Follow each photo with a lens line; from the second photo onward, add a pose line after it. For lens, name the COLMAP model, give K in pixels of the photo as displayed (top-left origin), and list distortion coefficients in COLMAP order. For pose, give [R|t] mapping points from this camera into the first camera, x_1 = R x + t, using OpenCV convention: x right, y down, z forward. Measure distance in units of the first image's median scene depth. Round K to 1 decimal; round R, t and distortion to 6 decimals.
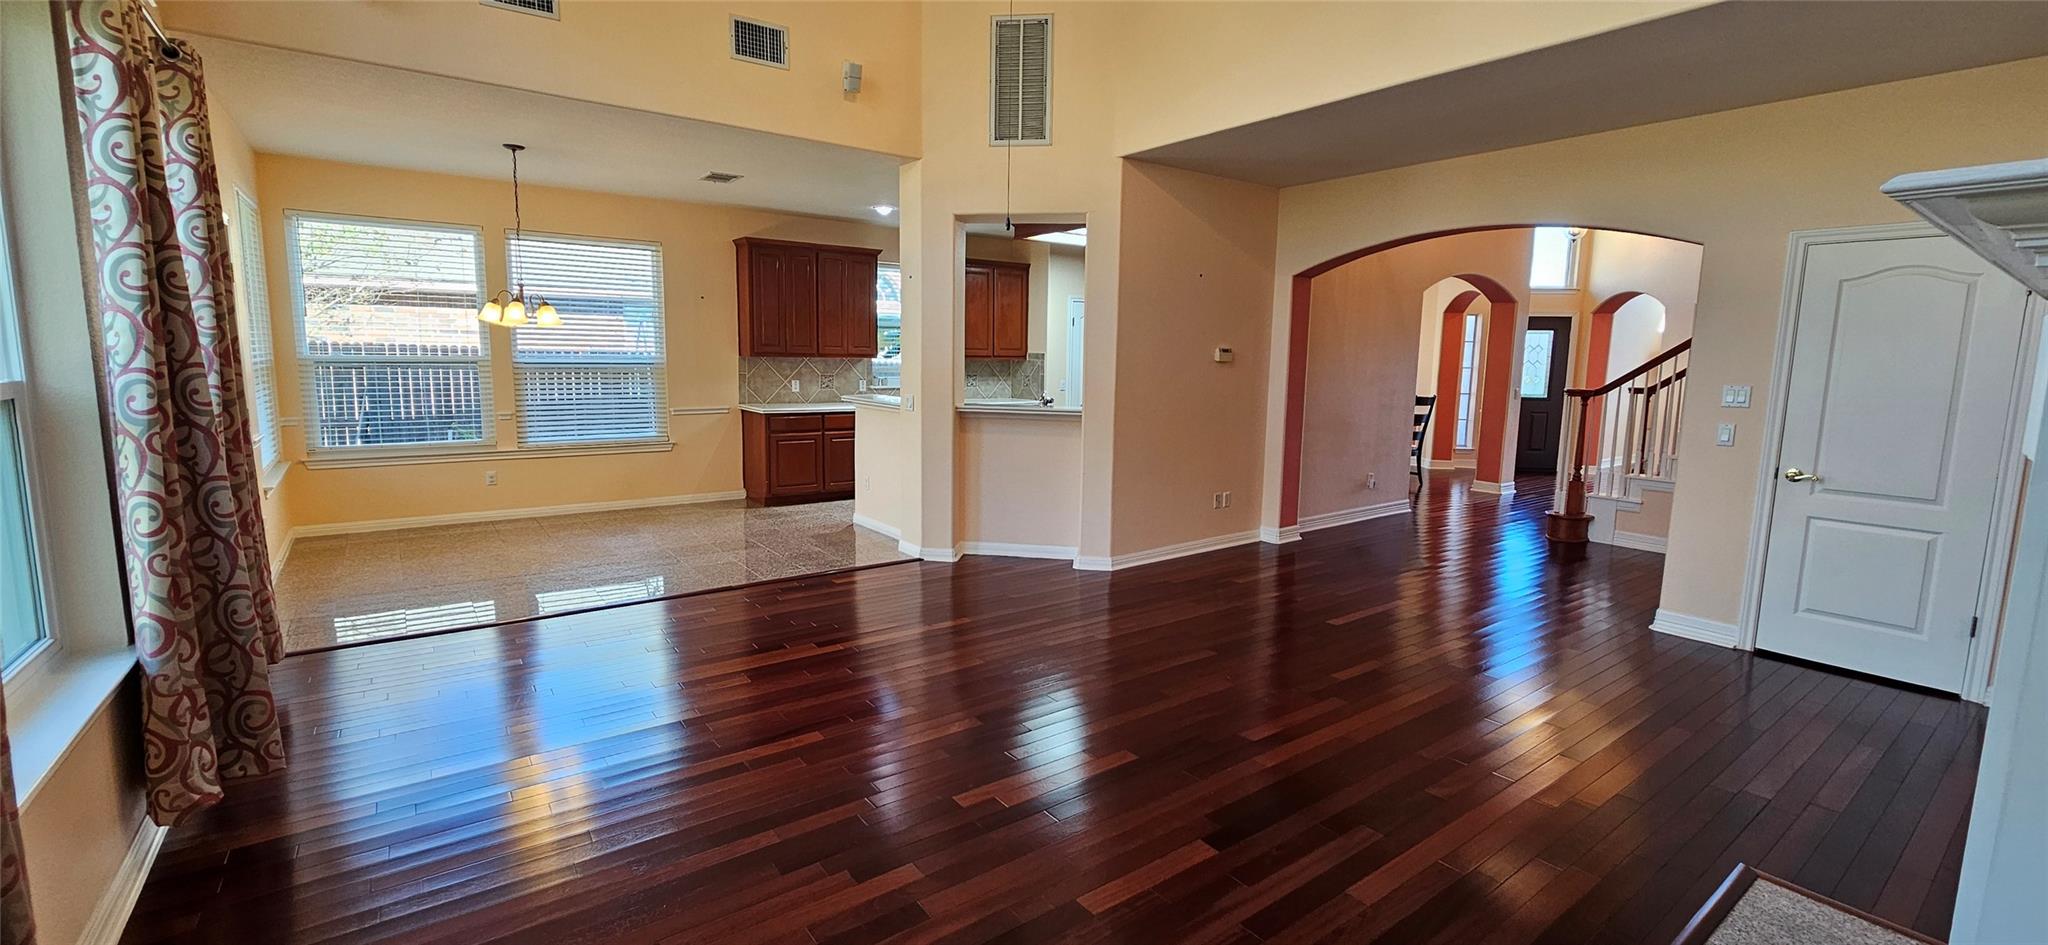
lens RADIAL K [[854.5, 0, 1037.8], [0, 854.5, 460.0], [0, 0, 1]] dist [0.000795, -0.000035]
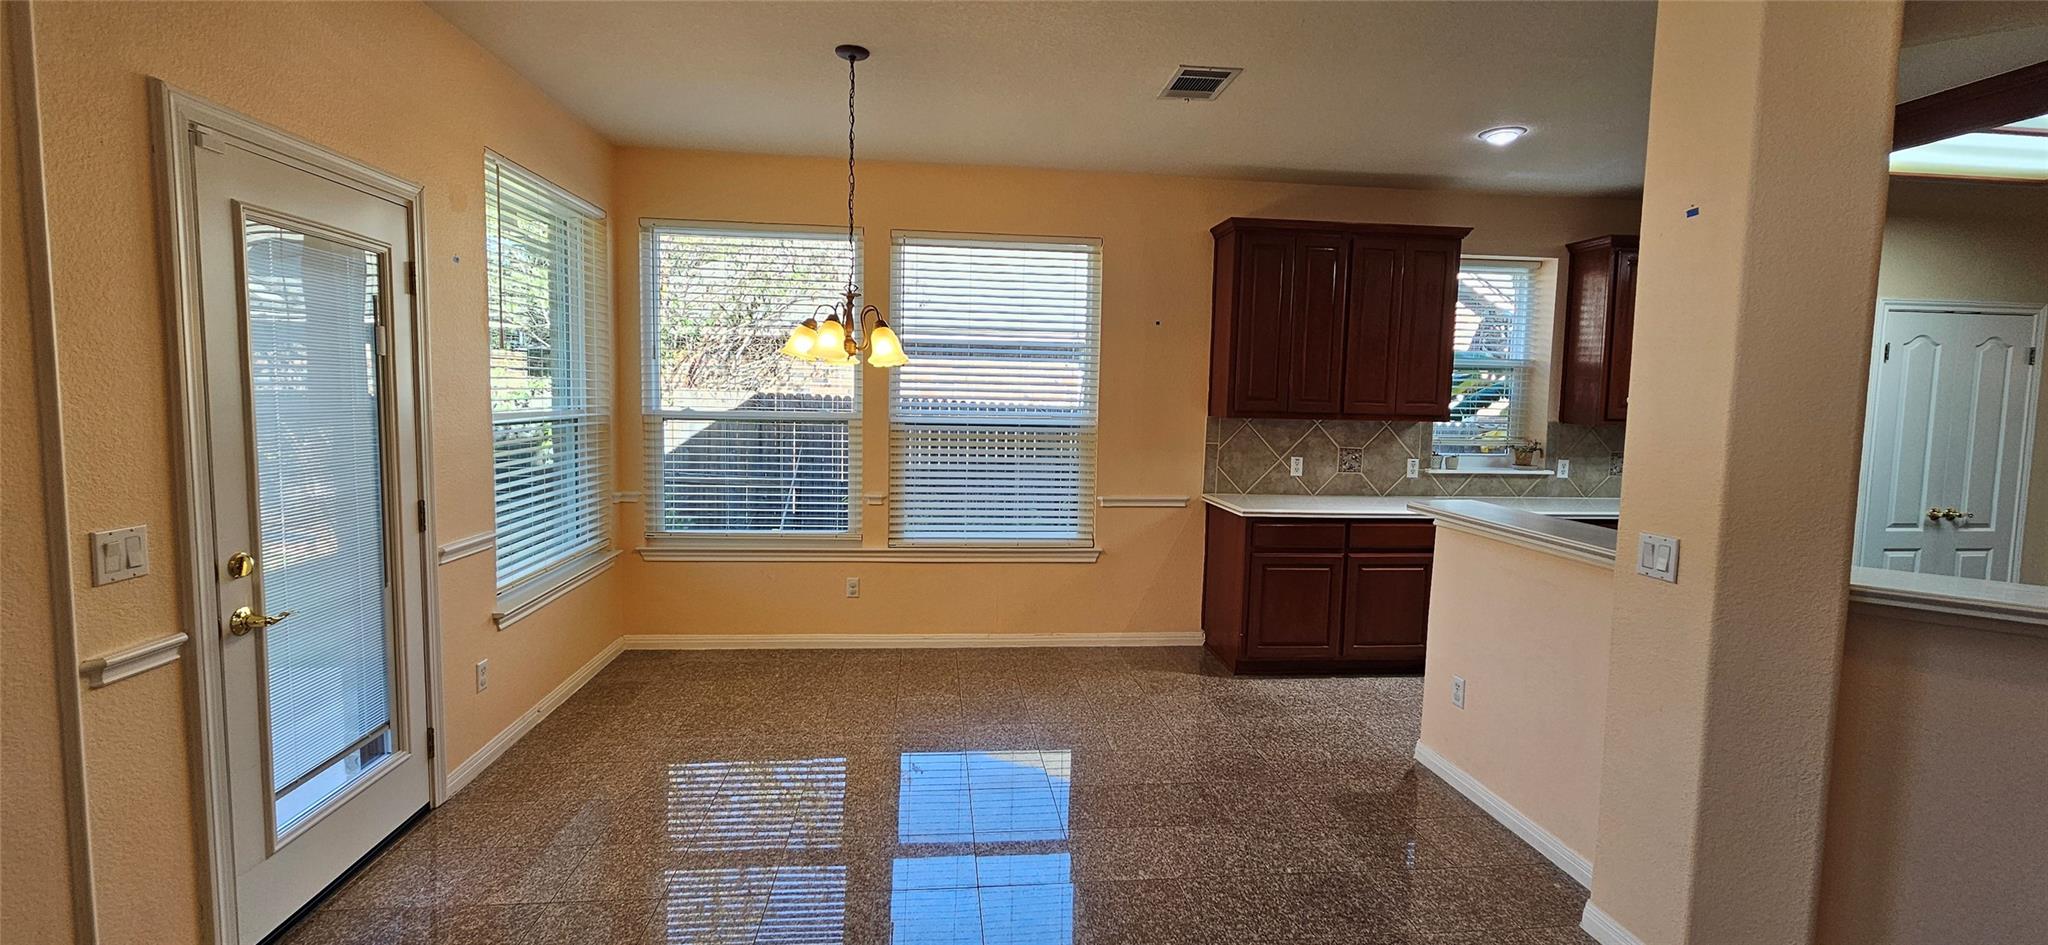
lens RADIAL K [[835.6, 0, 1021.6], [0, 835.6, 461.0], [0, 0, 1]] dist [0.002532, -0.000386]
pose [[0.853140, 0.041488, -0.520030, -0.154895], [-0.072347, 0.996610, -0.039180, -0.057654], [0.516641, 0.071048, 0.853249, 0.432802]]
